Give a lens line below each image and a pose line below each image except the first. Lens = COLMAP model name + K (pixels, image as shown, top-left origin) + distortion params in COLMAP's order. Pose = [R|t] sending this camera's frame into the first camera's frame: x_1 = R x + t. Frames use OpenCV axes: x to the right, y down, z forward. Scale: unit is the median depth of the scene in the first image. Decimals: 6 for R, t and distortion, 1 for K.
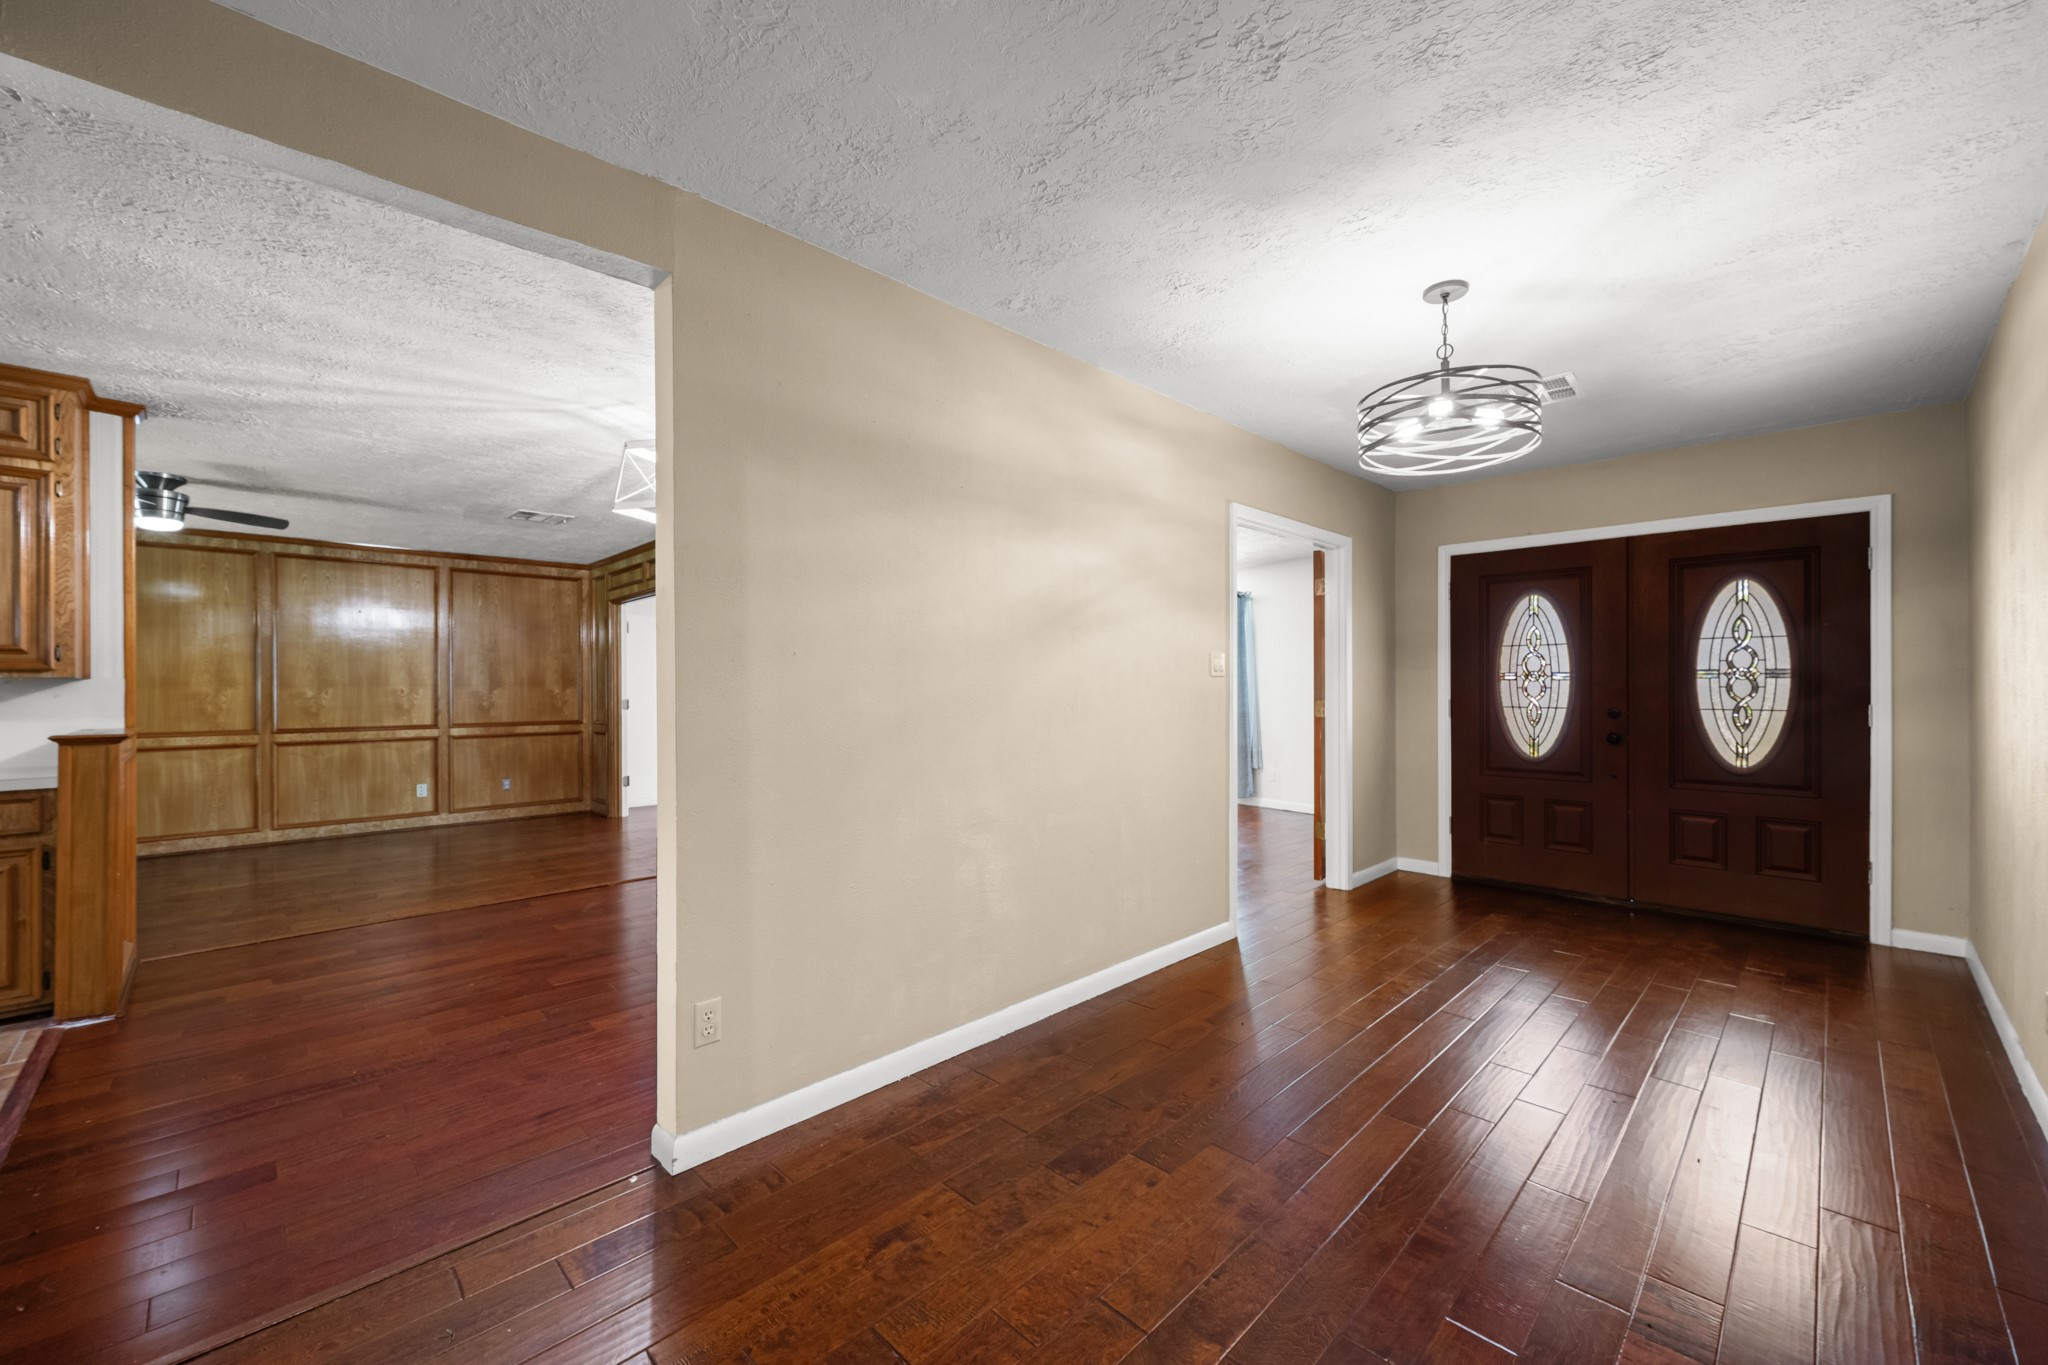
lens RADIAL K [[812.4, 0, 1042.0], [0, 812.4, 675.9], [0, 0, 1]] dist [-0.001220, -0.000077]
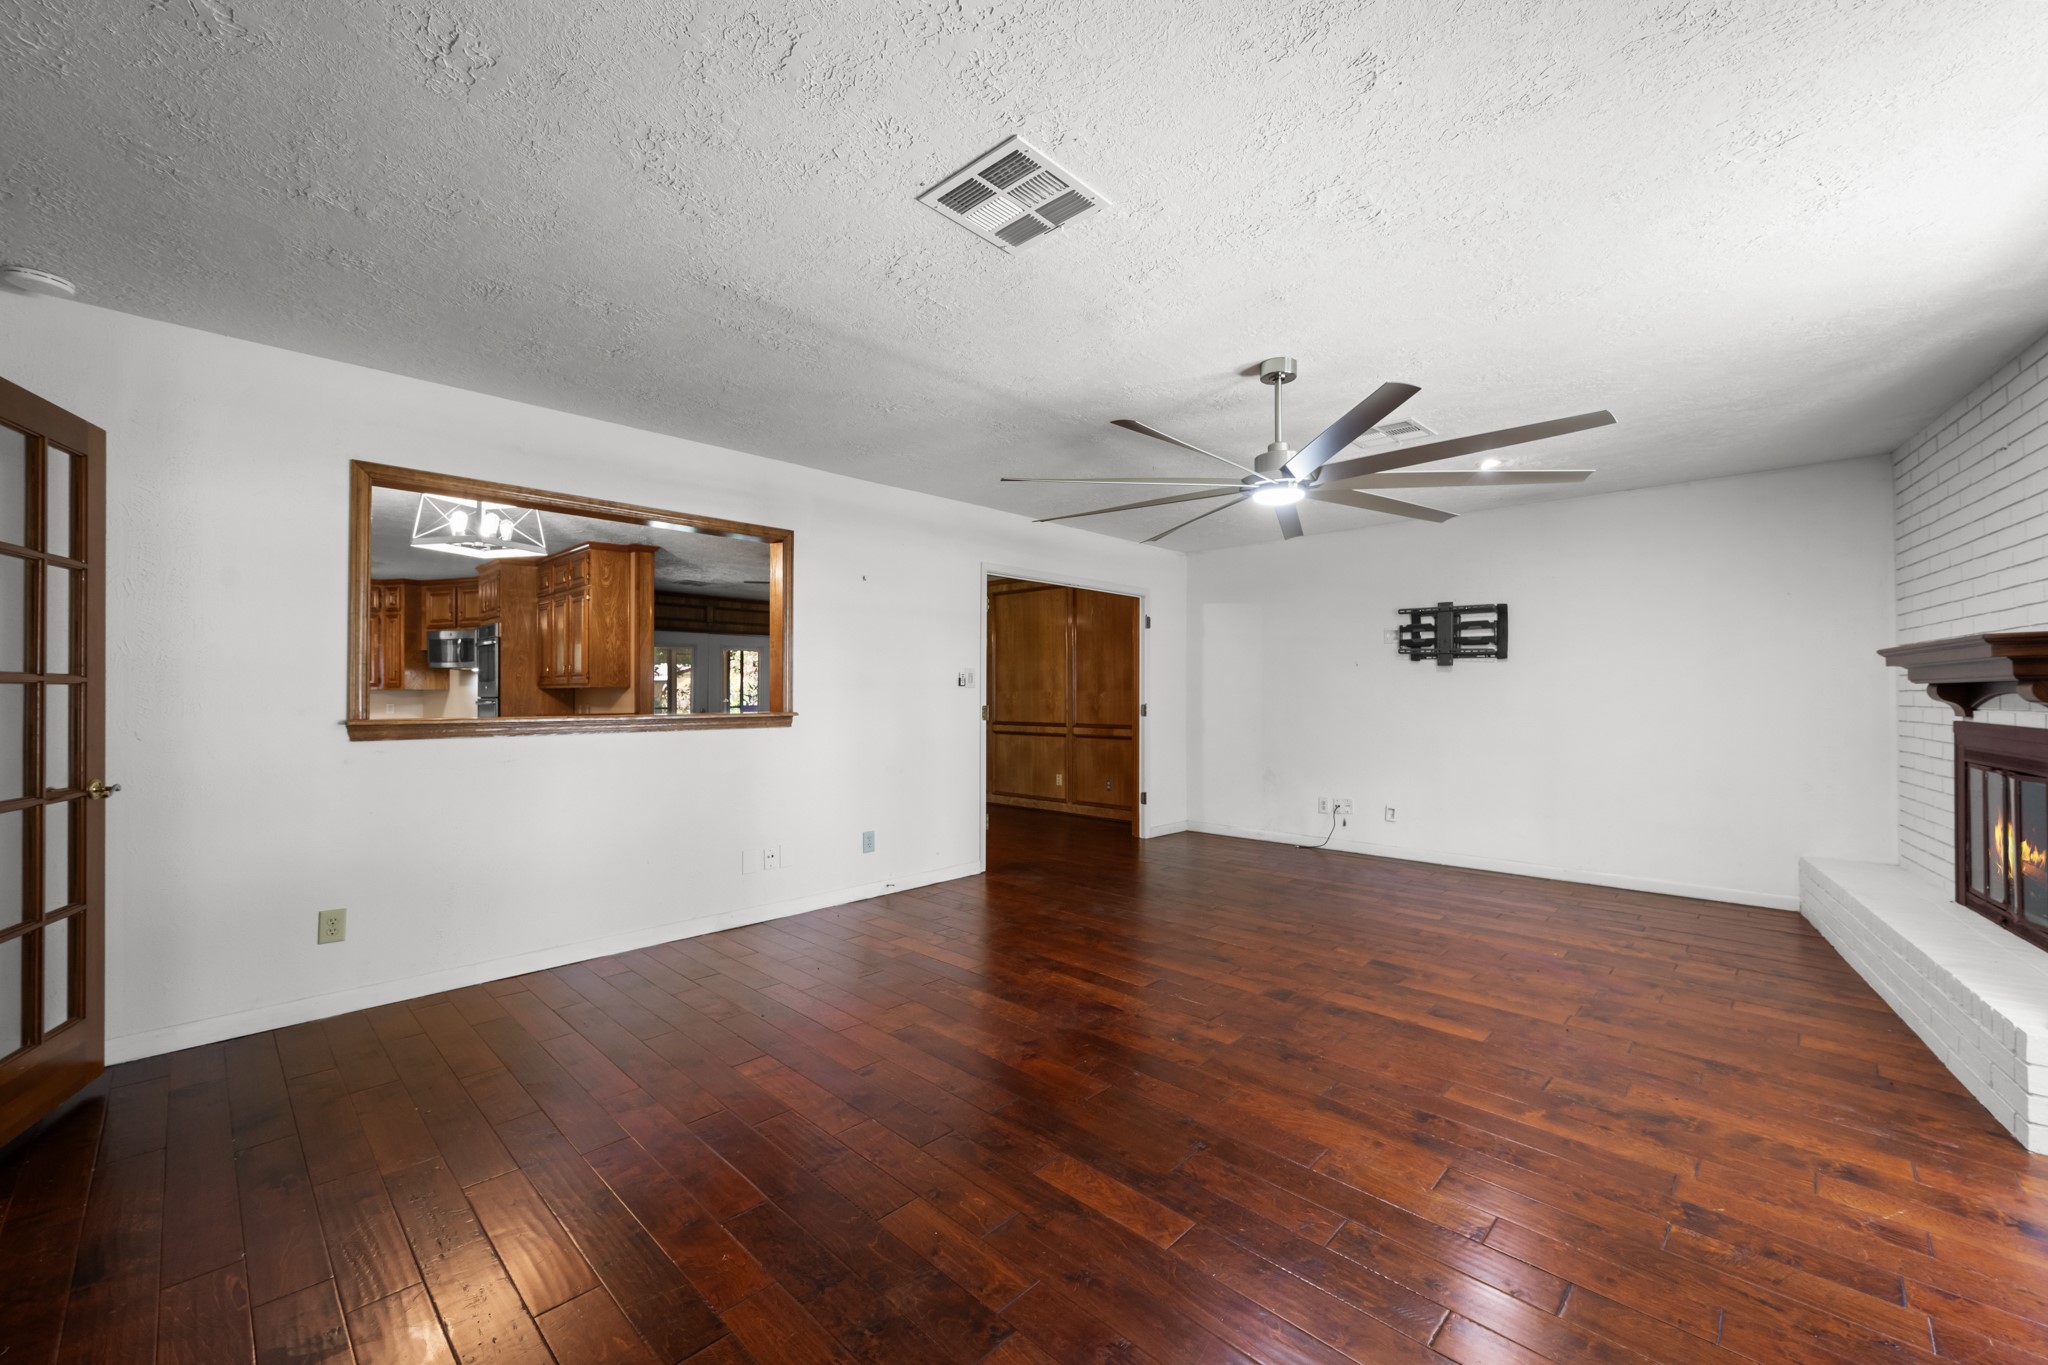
lens RADIAL K [[812.4, 0, 1023.6], [0, 812.4, 674.3], [0, 0, 1]] dist [-0.001220, -0.000077]
pose [[0.009527, -0.018874, -0.999776, 0.433195], [0.017410, 0.999673, -0.018706, 0.013058], [0.999803, -0.017228, 0.009852, 1.034215]]
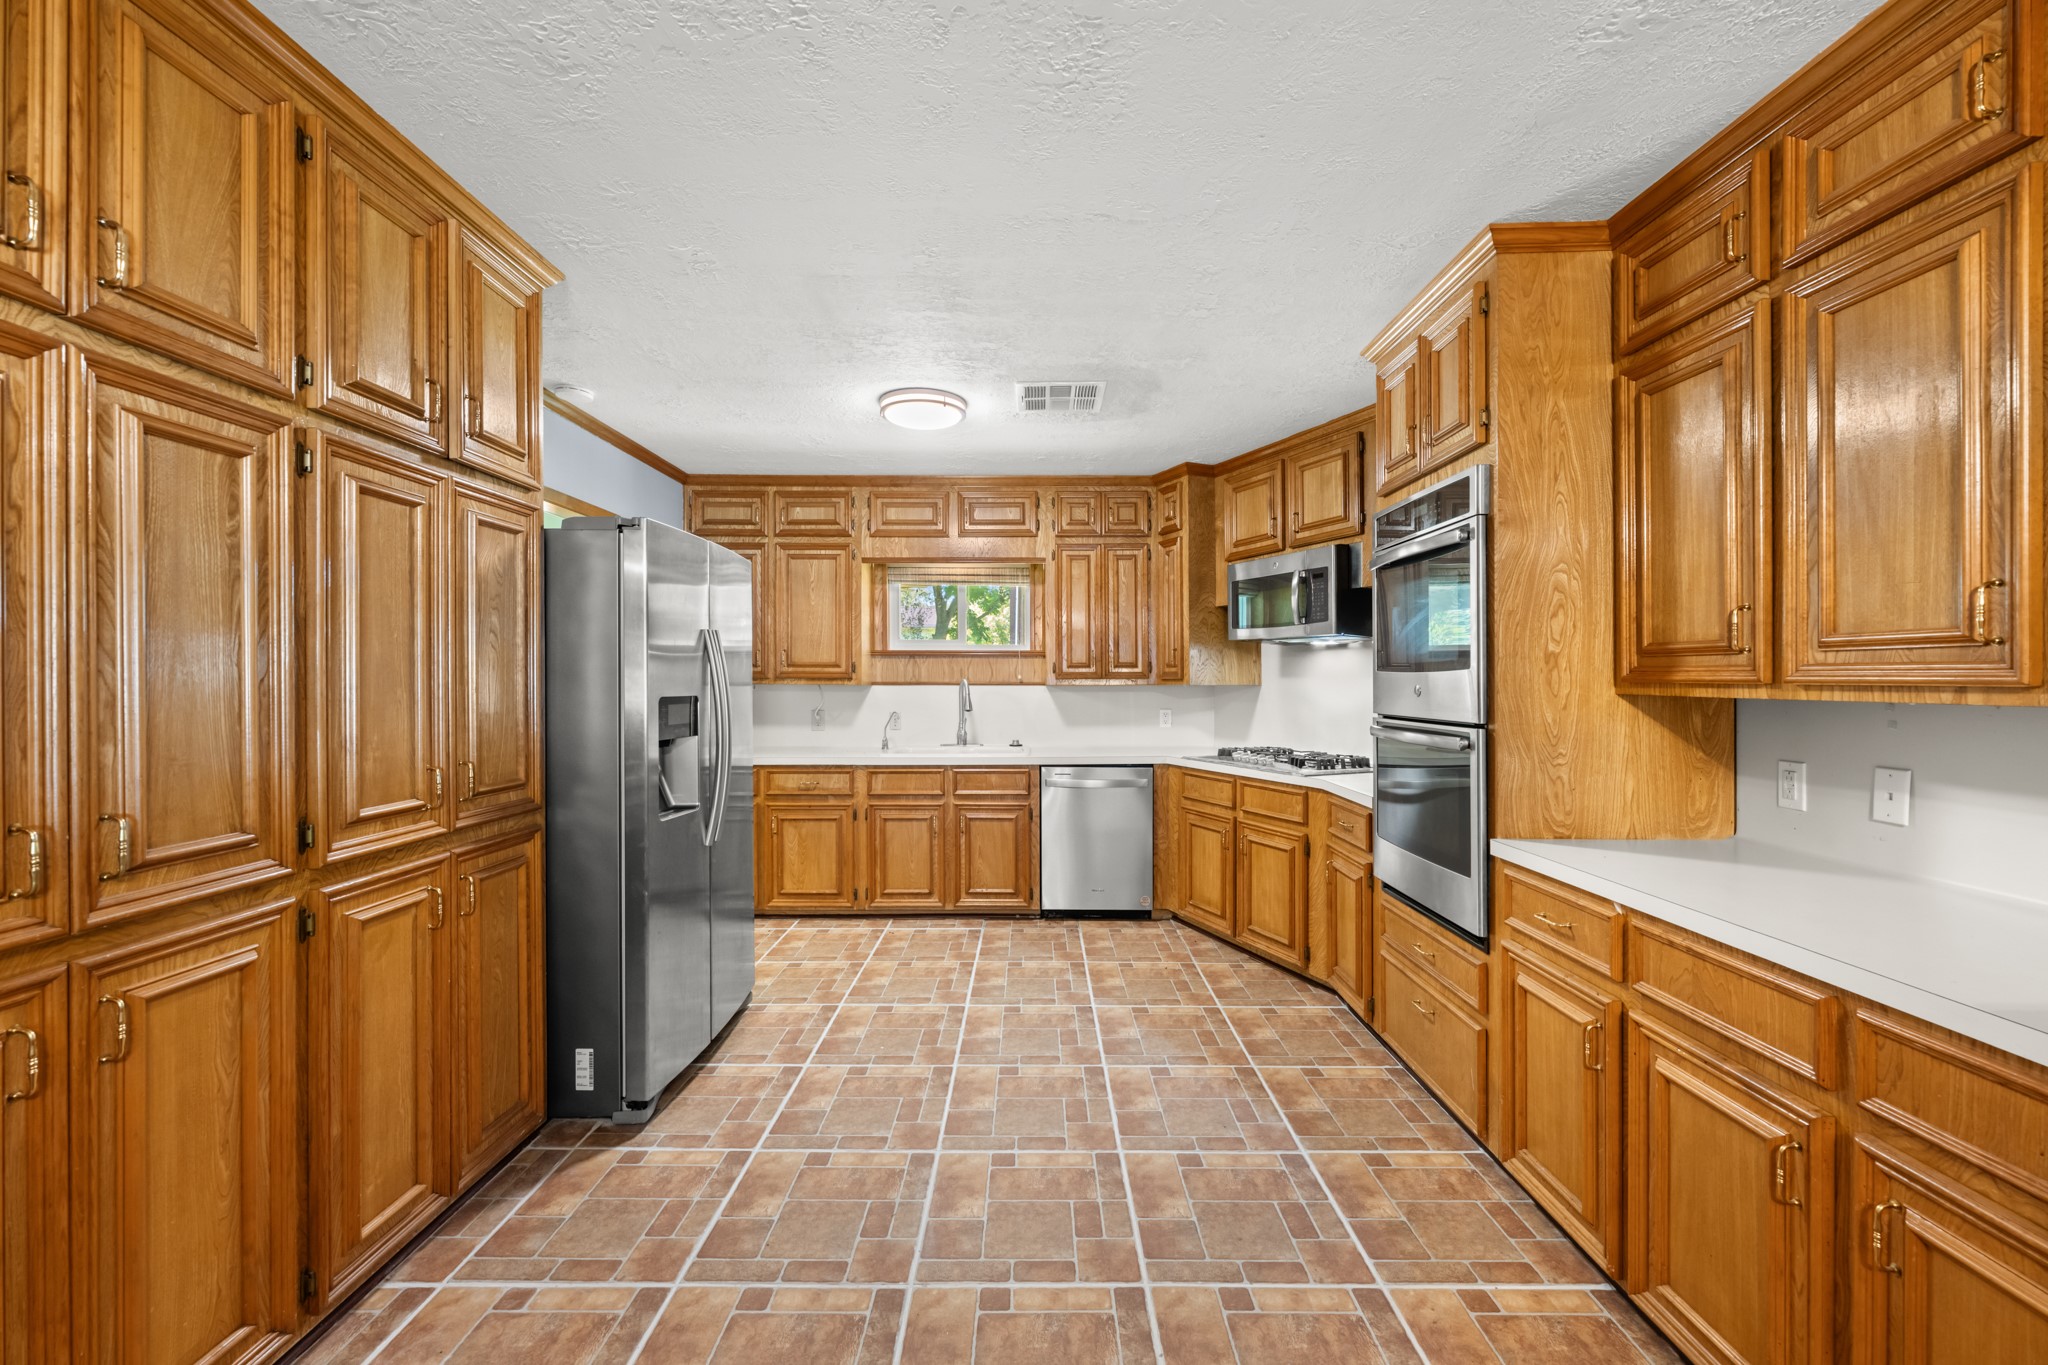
lens RADIAL K [[812.4, 0, 1033.5], [0, 812.4, 690.5], [0, 0, 1]] dist [-0.001220, -0.000077]
pose [[-0.715709, 0.014523, -0.698248, -0.353104], [0.011221, 0.999894, 0.009296, -0.007884], [0.698309, -0.001182, -0.715796, 0.416642]]
